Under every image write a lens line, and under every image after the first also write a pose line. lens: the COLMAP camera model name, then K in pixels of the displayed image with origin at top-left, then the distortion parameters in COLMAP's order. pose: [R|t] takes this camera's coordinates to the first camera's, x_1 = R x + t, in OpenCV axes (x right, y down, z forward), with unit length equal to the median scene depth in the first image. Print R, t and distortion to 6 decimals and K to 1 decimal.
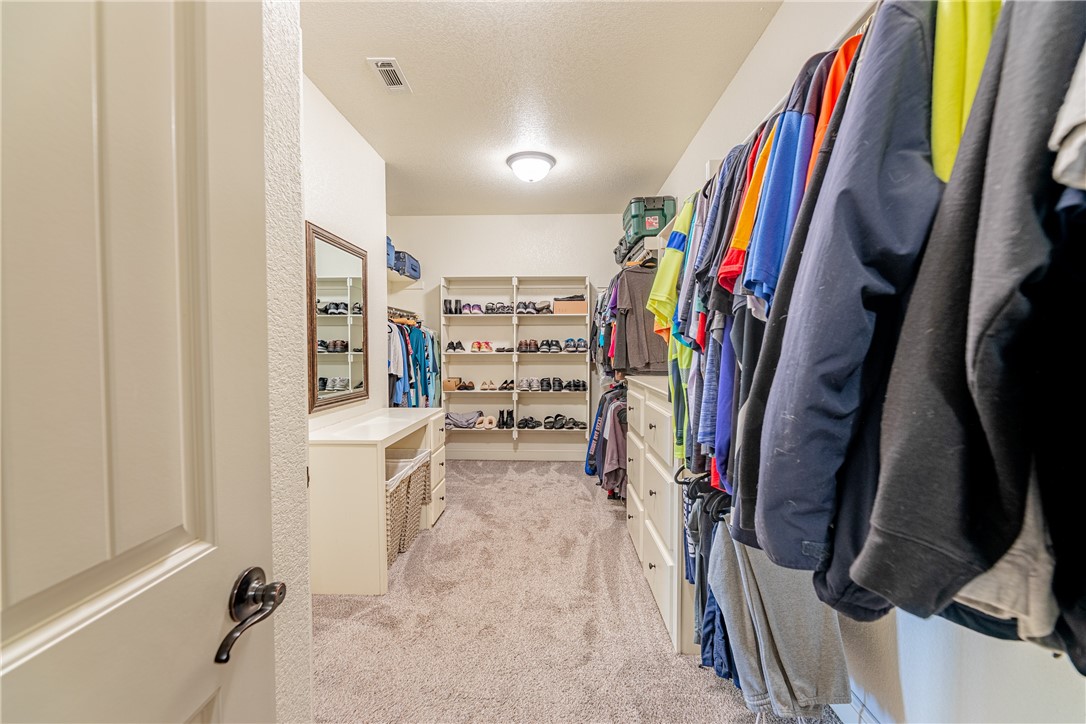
lens RADIAL K [[437.3, 0, 537.3], [0, 437.3, 362.7], [0, 0, 1]] dist [0.000812, 0.000208]
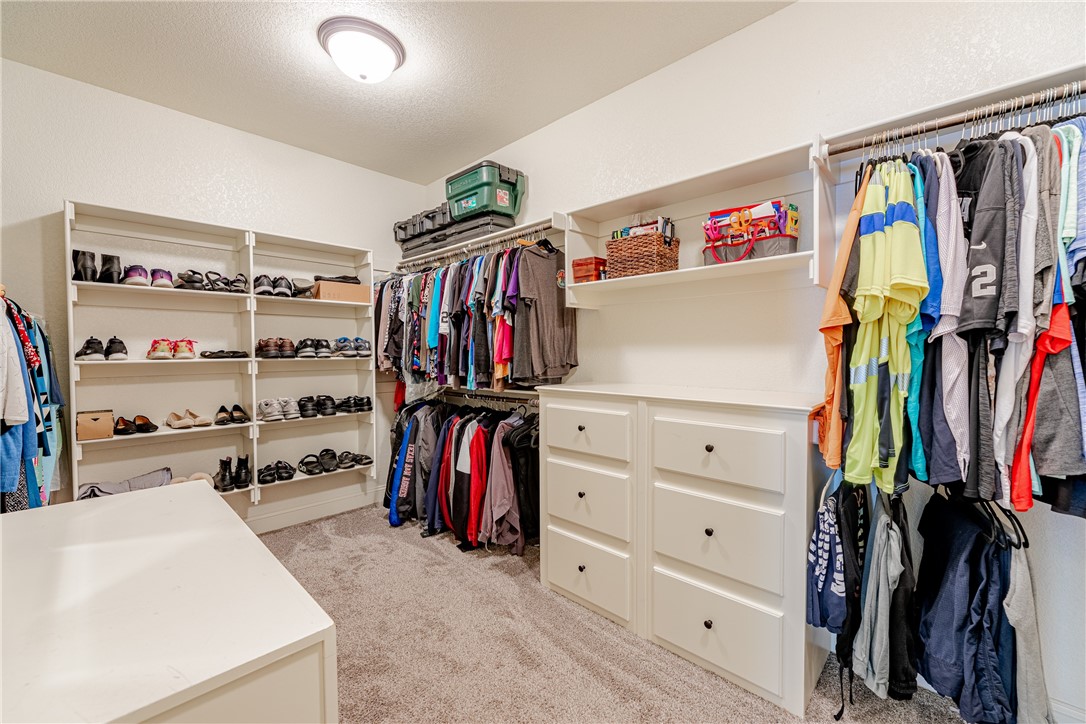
lens RADIAL K [[437.3, 0, 544.1], [0, 437.3, 362.1], [0, 0, 1]] dist [0.000812, 0.000208]
pose [[0.666187, -0.020570, 0.745501, -0.232615], [0.027094, 0.999627, 0.003371, -0.009607], [-0.745292, 0.017953, 0.666496, 0.306840]]
